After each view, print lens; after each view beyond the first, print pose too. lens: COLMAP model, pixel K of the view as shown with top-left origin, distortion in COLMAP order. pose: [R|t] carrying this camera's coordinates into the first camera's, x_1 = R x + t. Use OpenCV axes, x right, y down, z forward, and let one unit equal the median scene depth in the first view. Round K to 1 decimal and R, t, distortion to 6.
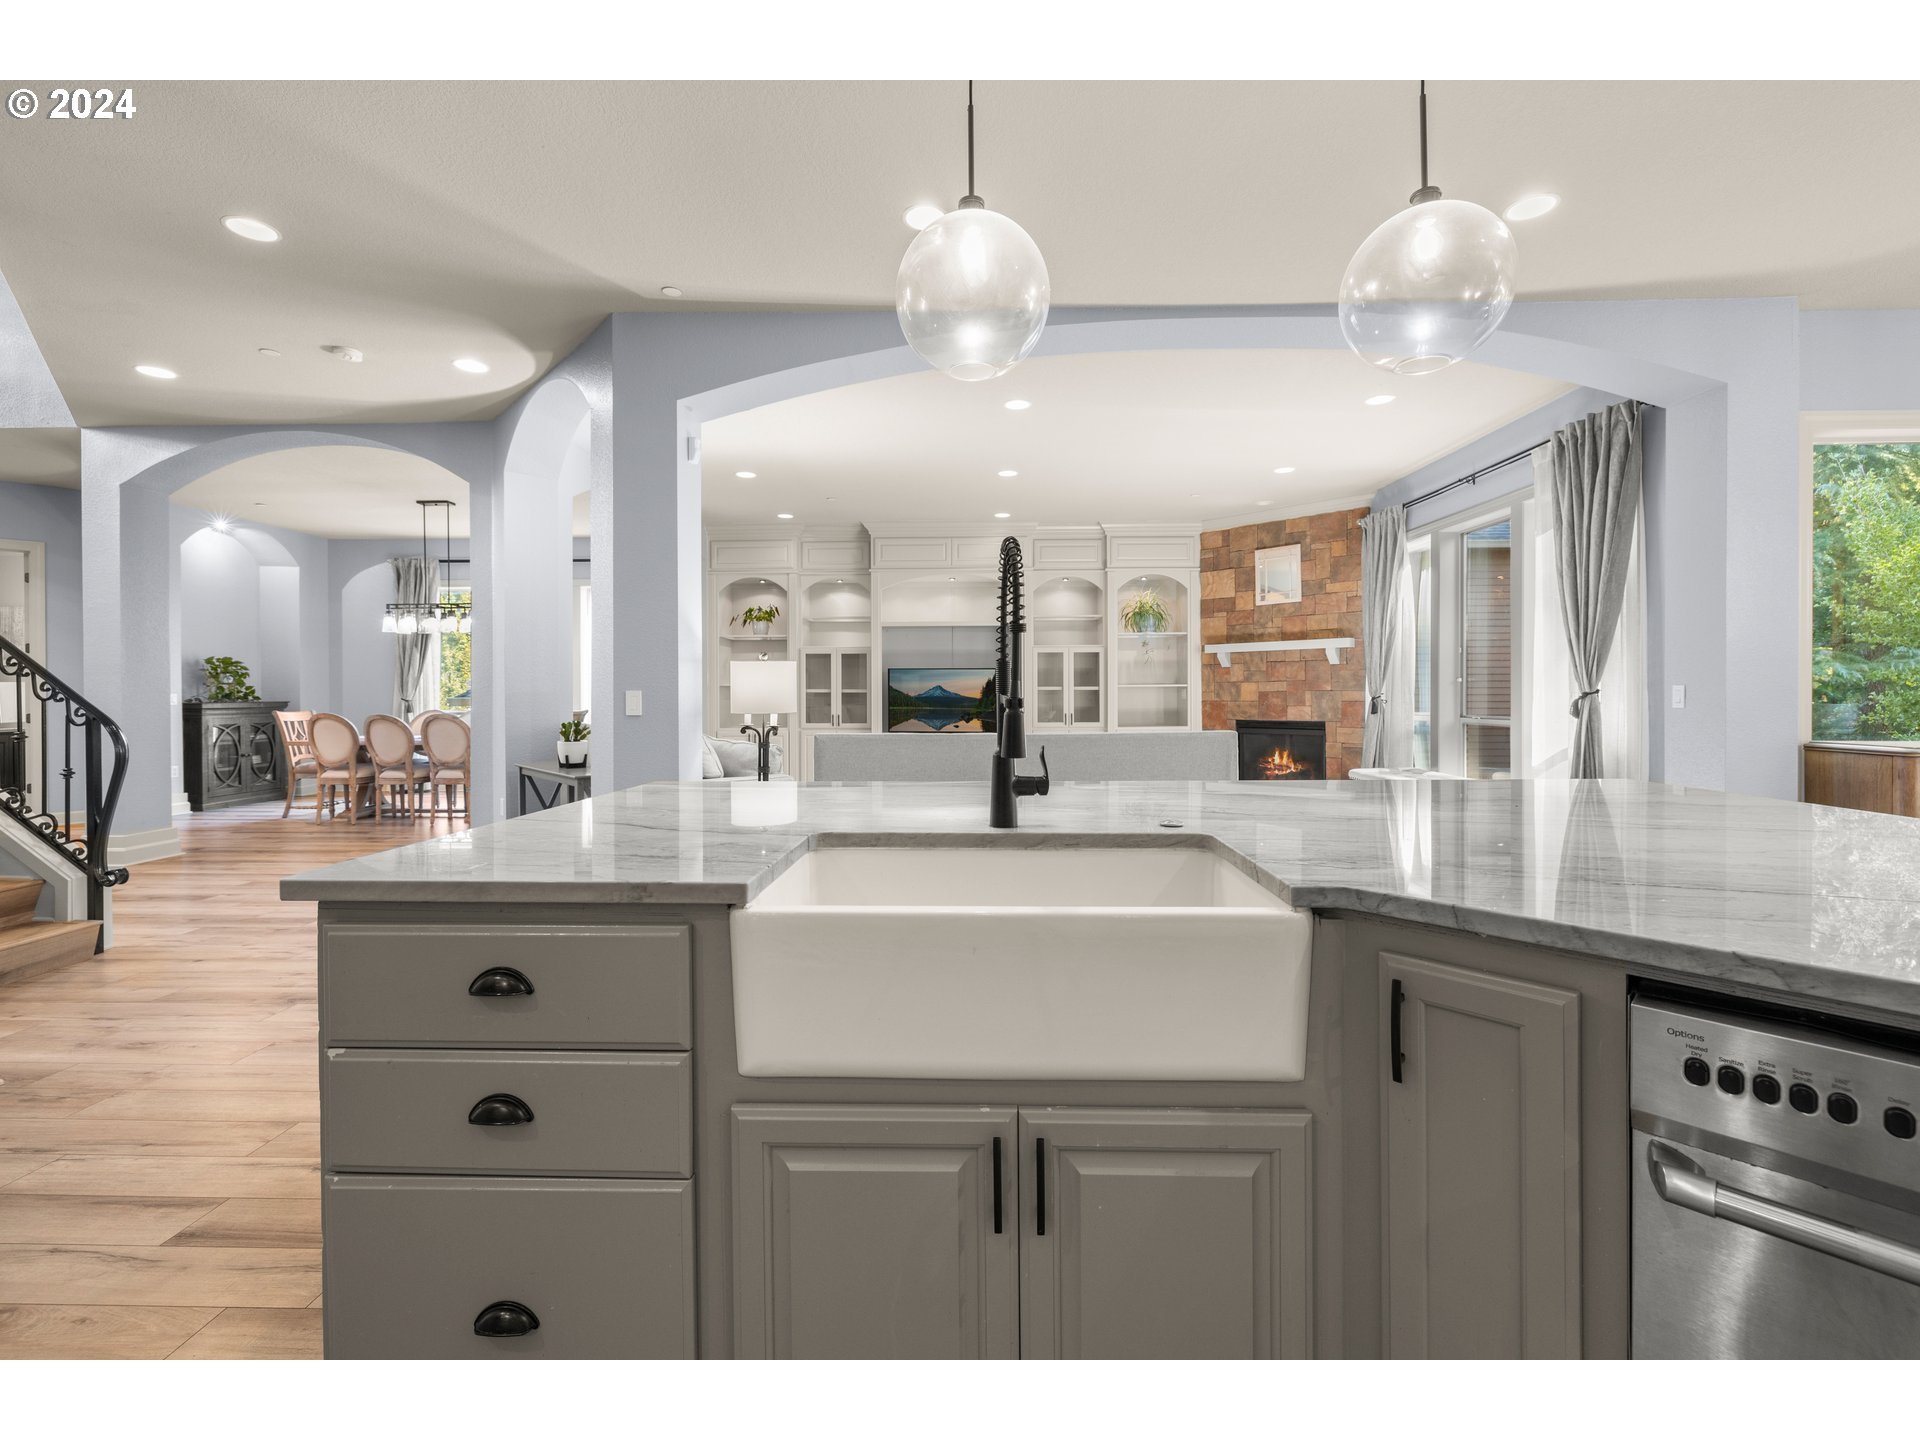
lens RADIAL K [[812.3, 0, 963.3], [0, 812.3, 691.6], [0, 0, 1]] dist [0.000852, 0.000162]
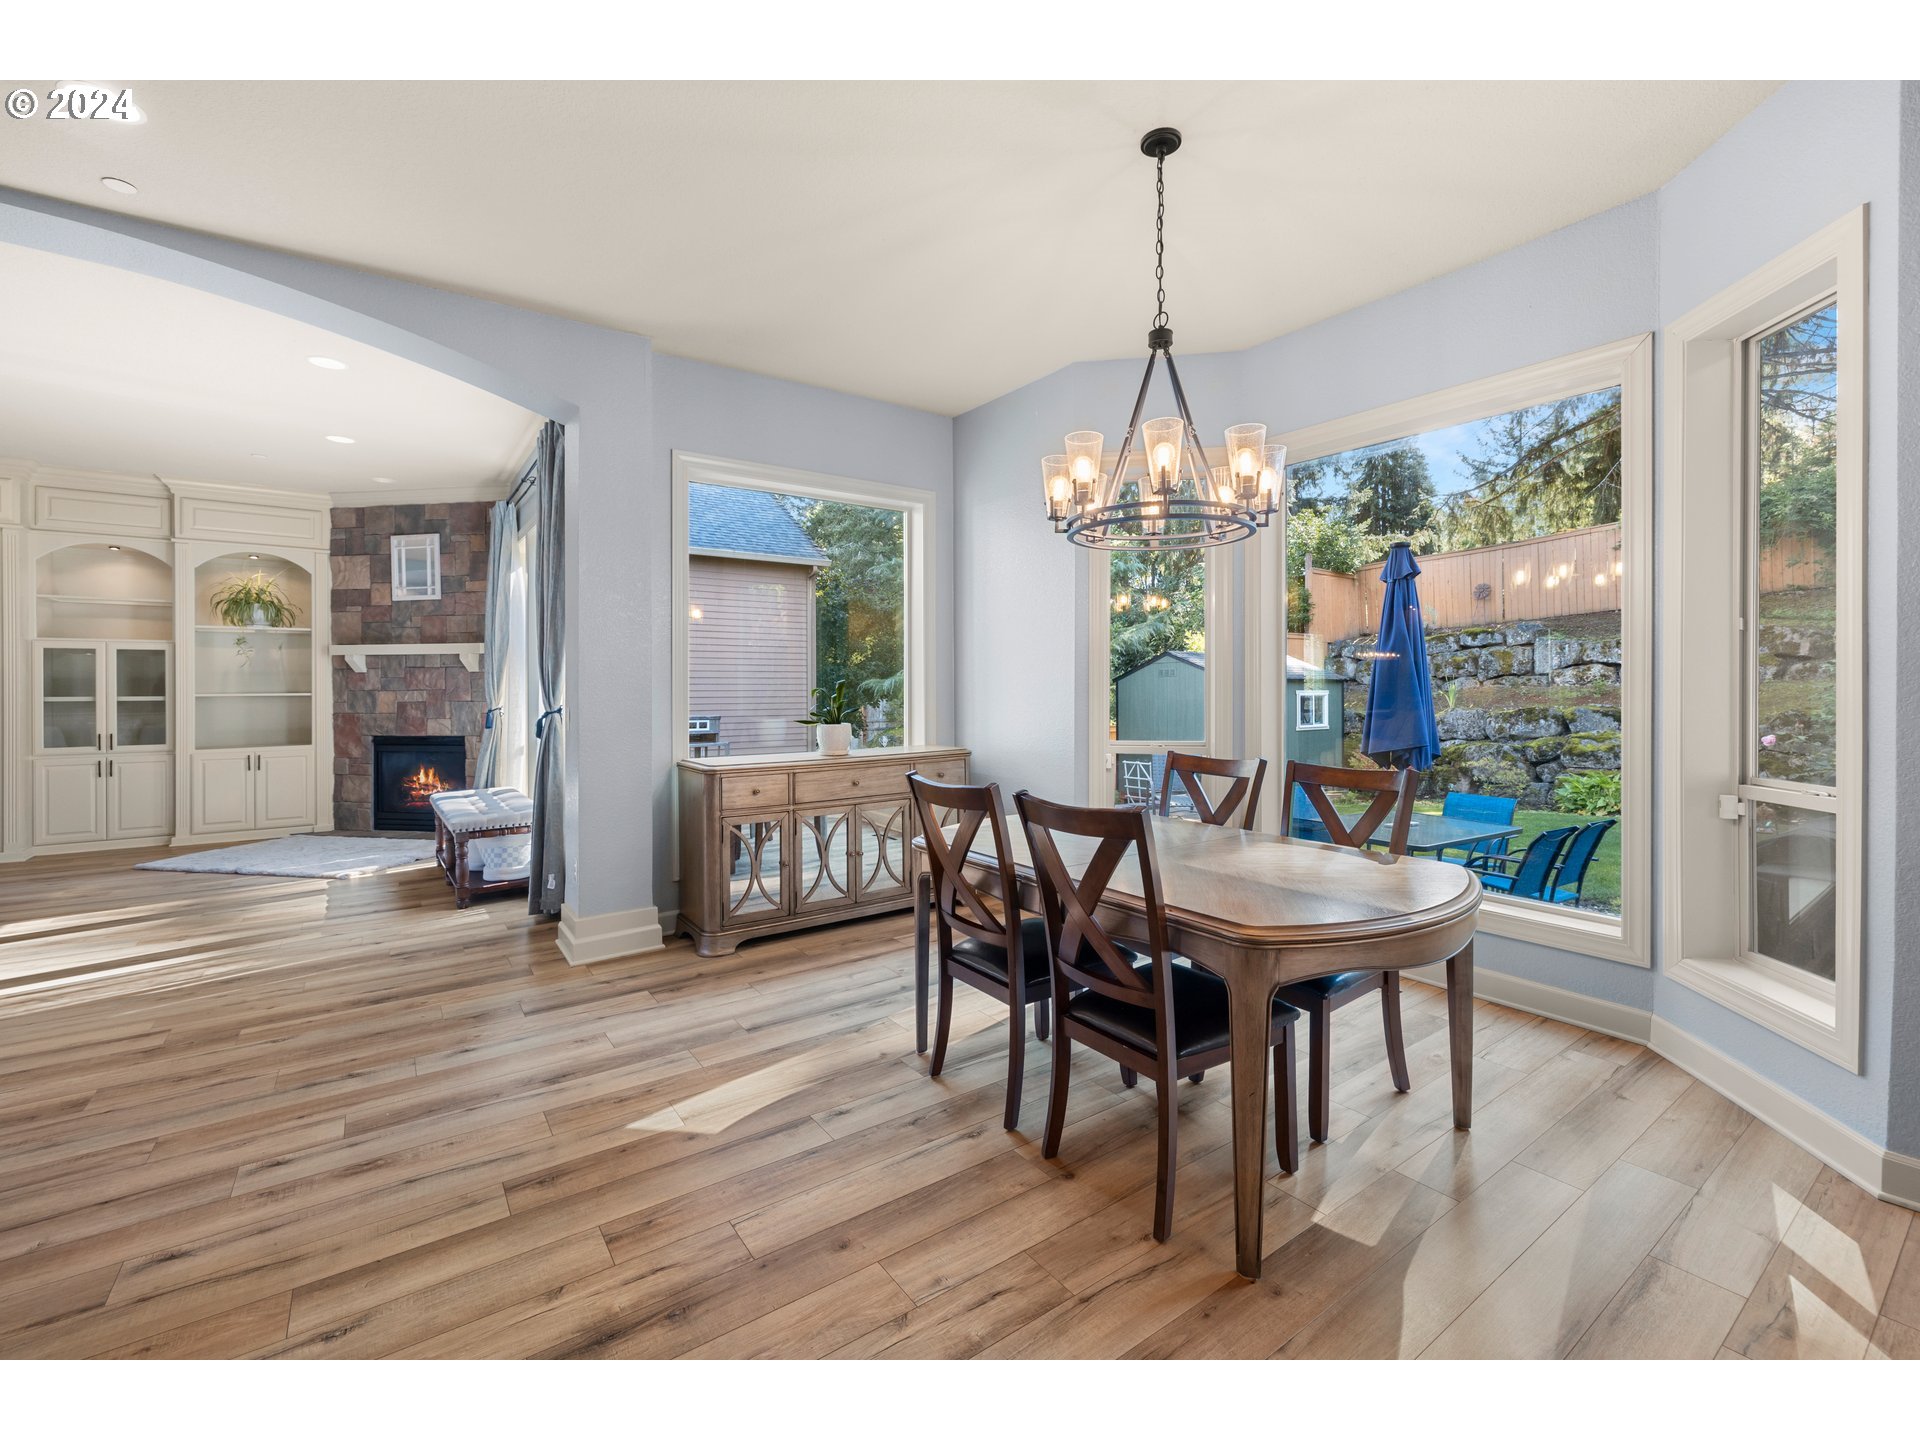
lens RADIAL K [[812.3, 0, 963.3], [0, 812.3, 691.6], [0, 0, 1]] dist [0.000852, 0.000162]
pose [[0.802314, -0.001664, 0.596900, 0.324254], [-0.000978, 0.999991, 0.004101, -0.014780], [-0.596902, -0.003874, 0.802305, -0.037090]]
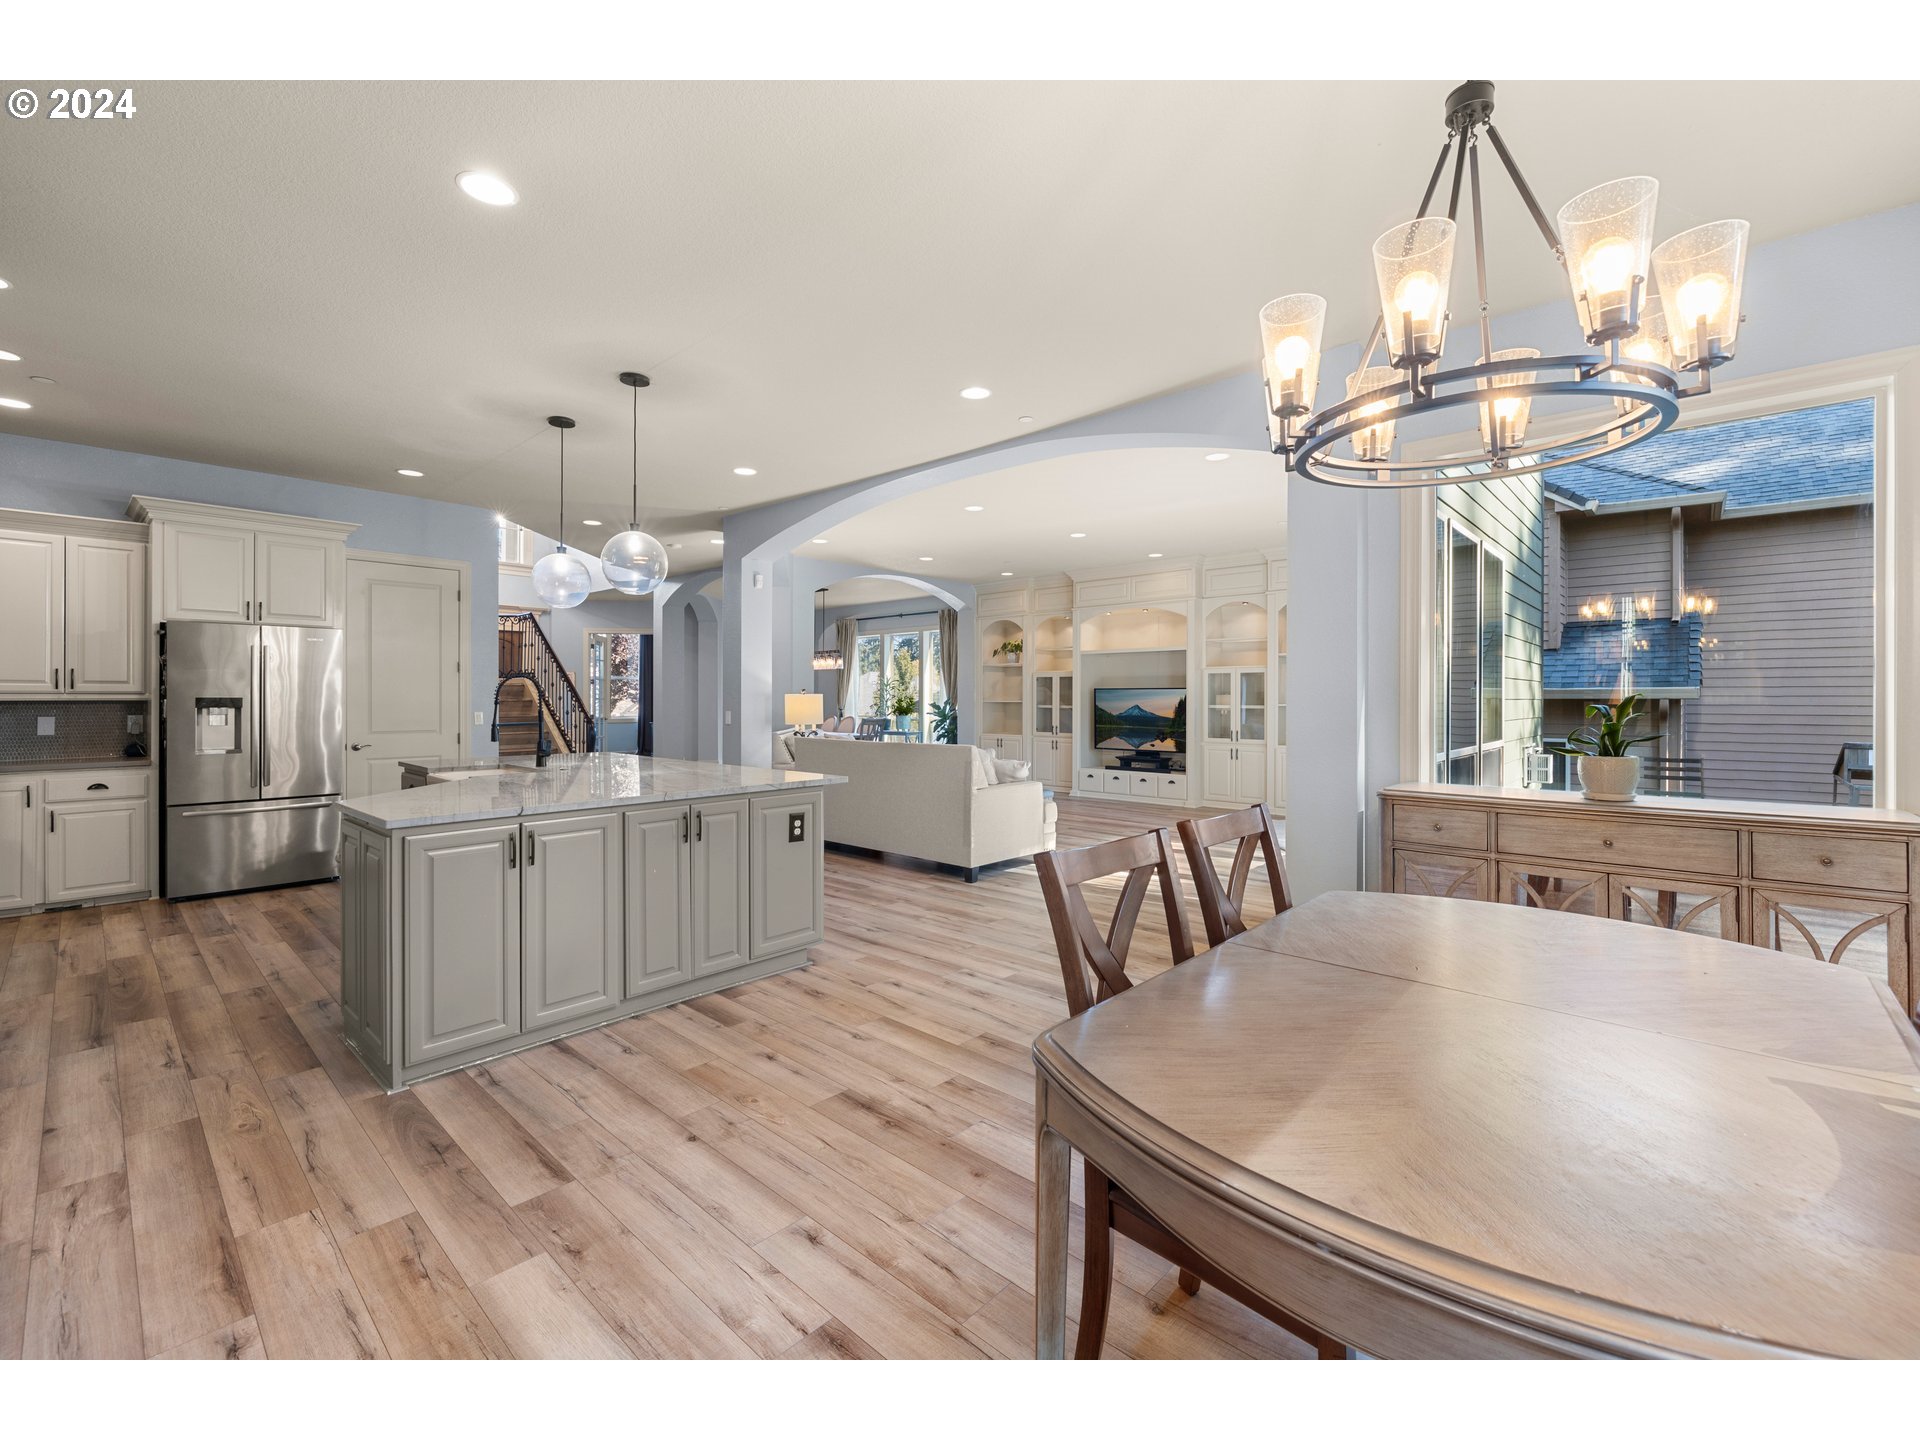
lens RADIAL K [[811.7, 0, 960.0], [0, 811.7, 720.0], [0, 0, 1]] dist [0.000314, 0.000051]
pose [[0.744077, 0.019406, -0.667812, 0.664389], [-0.000424, 0.999592, 0.028575, -0.018993], [0.668094, -0.020979, 0.743781, -0.037778]]
